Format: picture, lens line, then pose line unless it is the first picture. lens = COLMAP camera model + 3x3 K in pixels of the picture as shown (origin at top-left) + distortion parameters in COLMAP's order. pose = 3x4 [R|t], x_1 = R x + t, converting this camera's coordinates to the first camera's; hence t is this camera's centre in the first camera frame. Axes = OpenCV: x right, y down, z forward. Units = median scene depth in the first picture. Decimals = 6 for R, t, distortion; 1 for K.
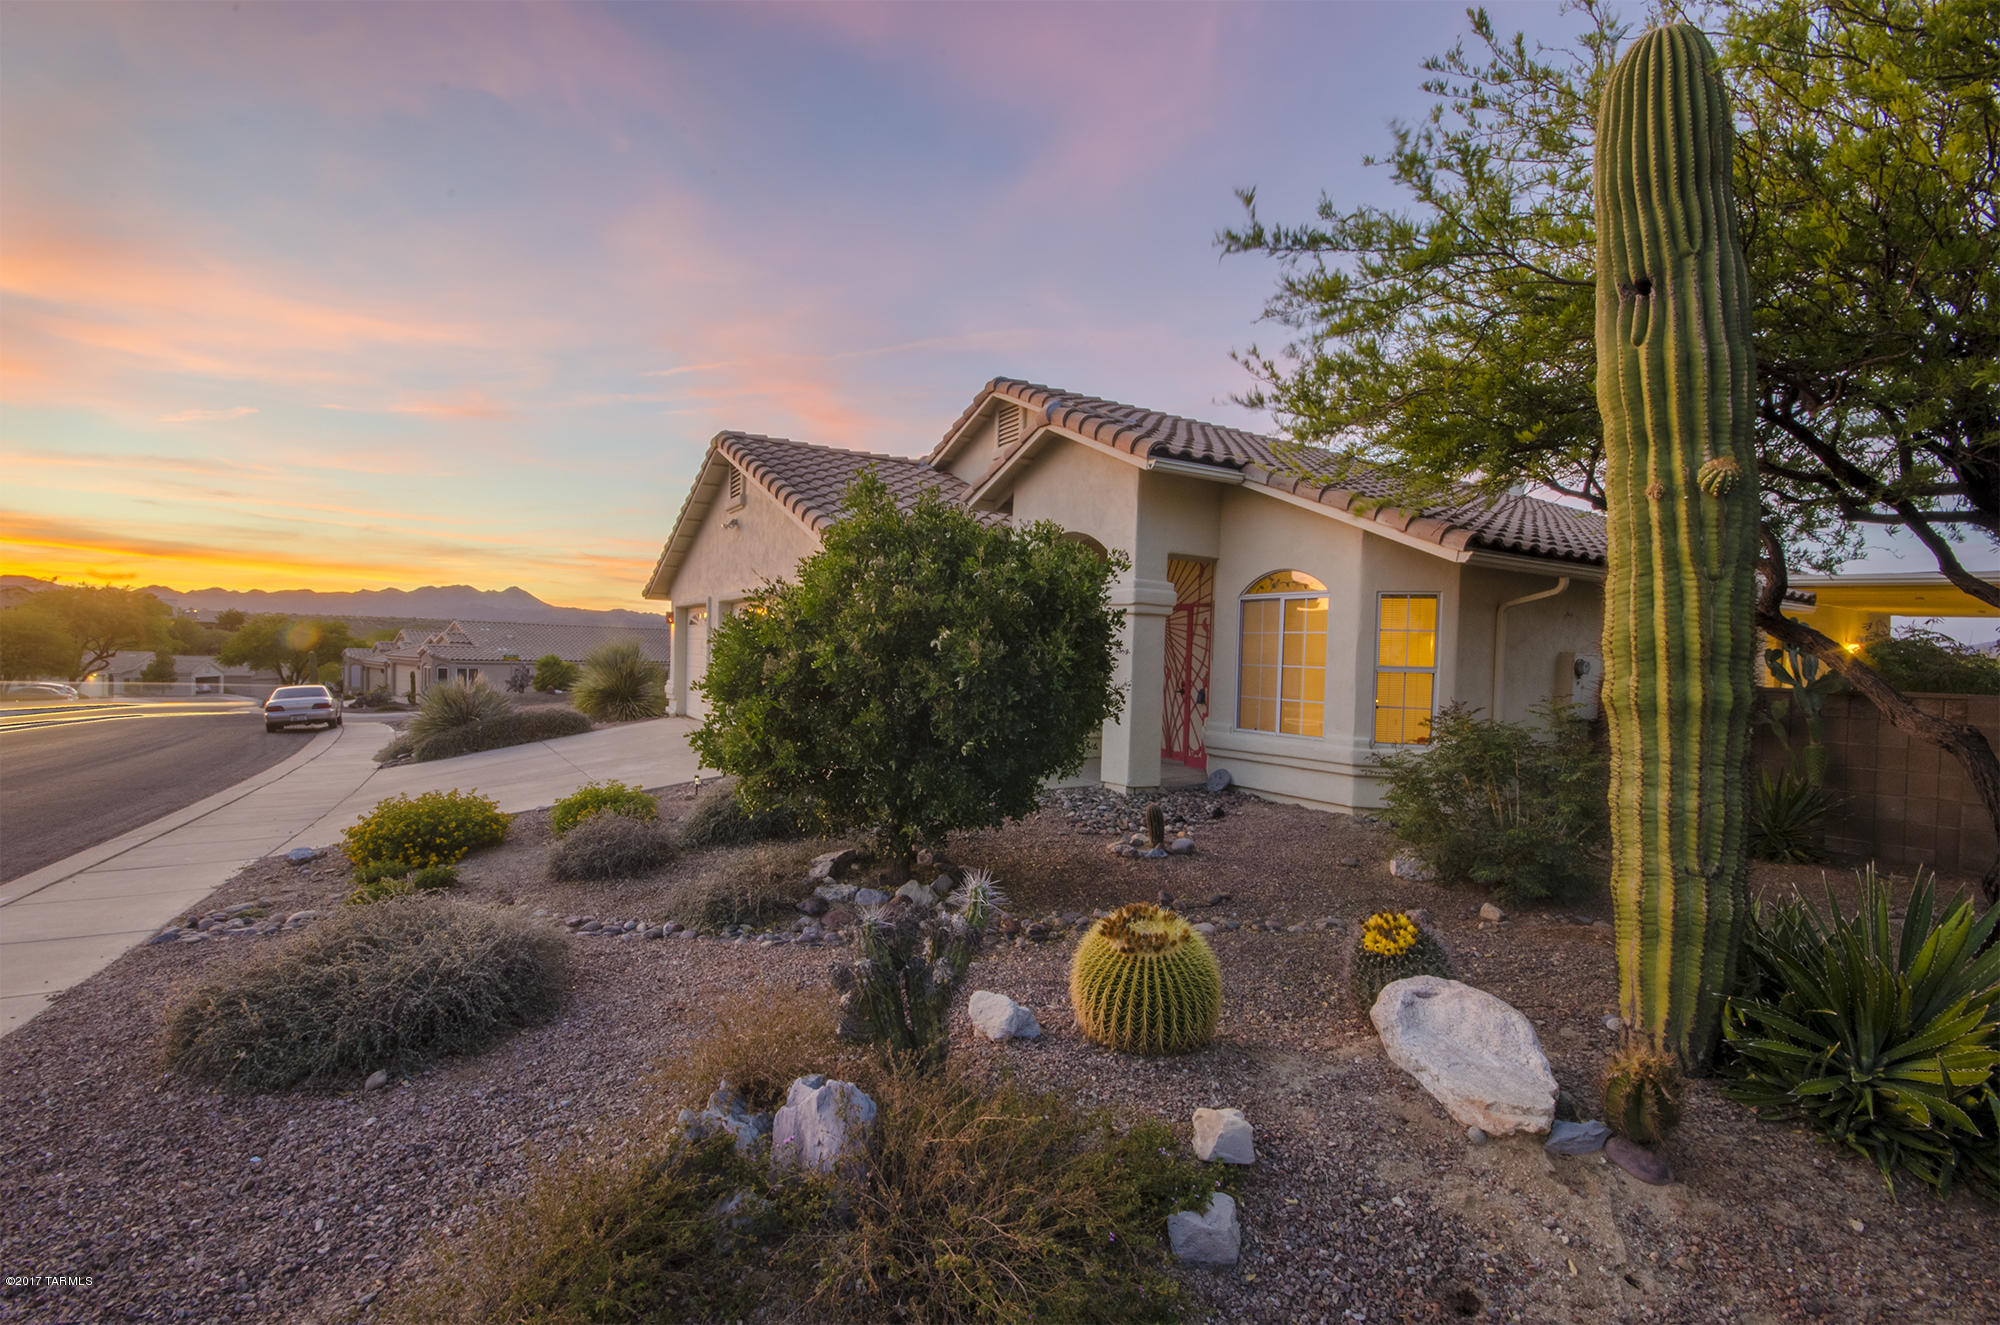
lens RADIAL K [[879.9, 0, 1000.0], [0, 879.9, 662.5], [0, 0, 1]] dist [0.015975, -0.015473]
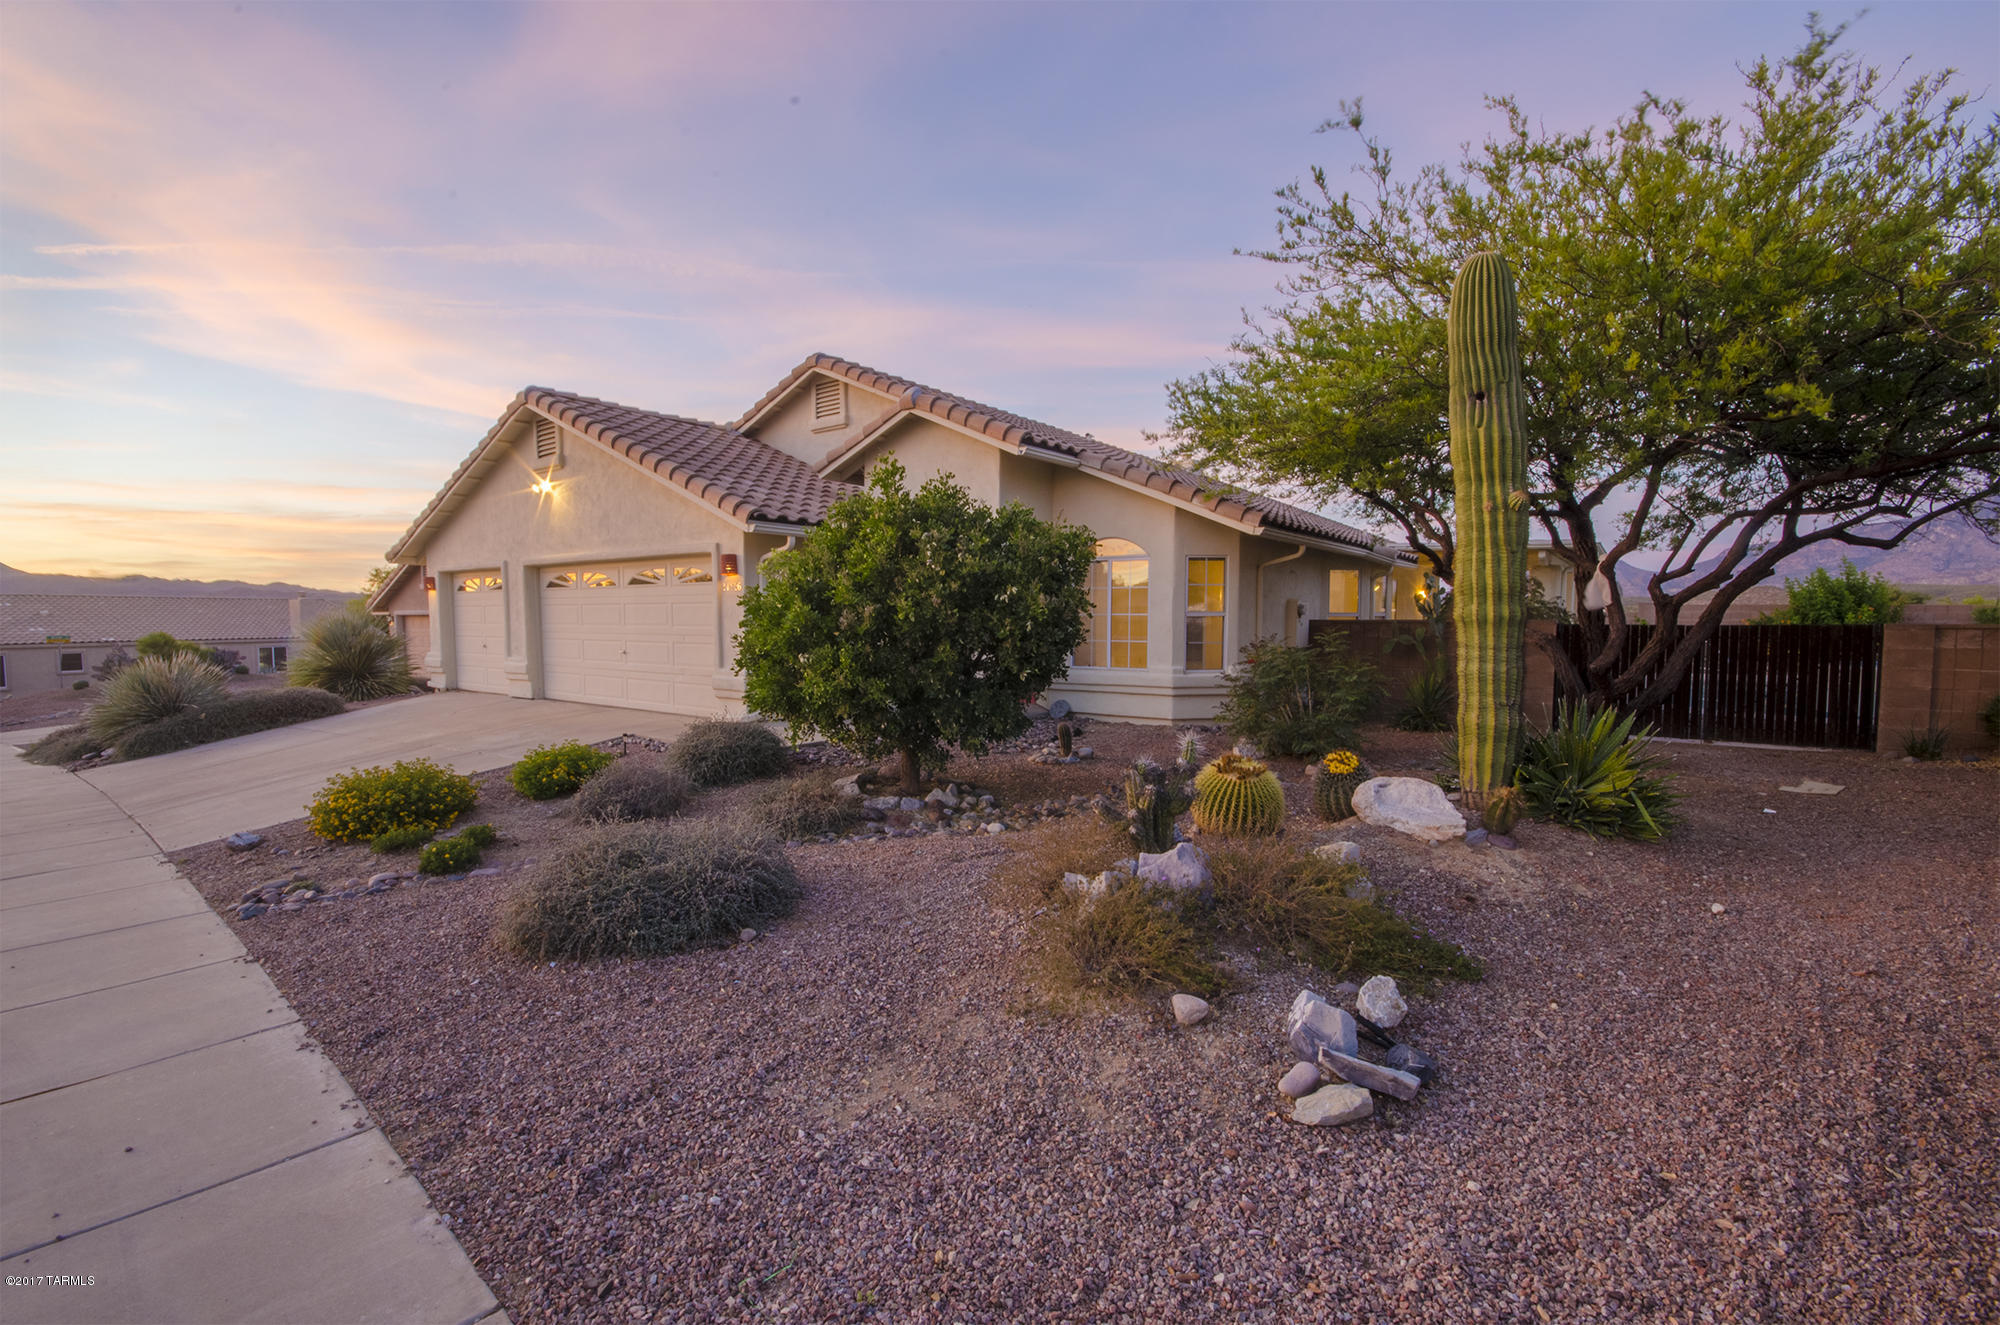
lens RADIAL K [[881.3, 0, 1000.0], [0, 881.3, 662.5], [0, 0, 1]] dist [-0.000084, 0.000032]
pose [[0.931899, -0.045901, 0.359801, -0.703829], [0.029861, 0.998302, 0.050016, 0.011464], [-0.361486, -0.035866, 0.931688, -0.301445]]
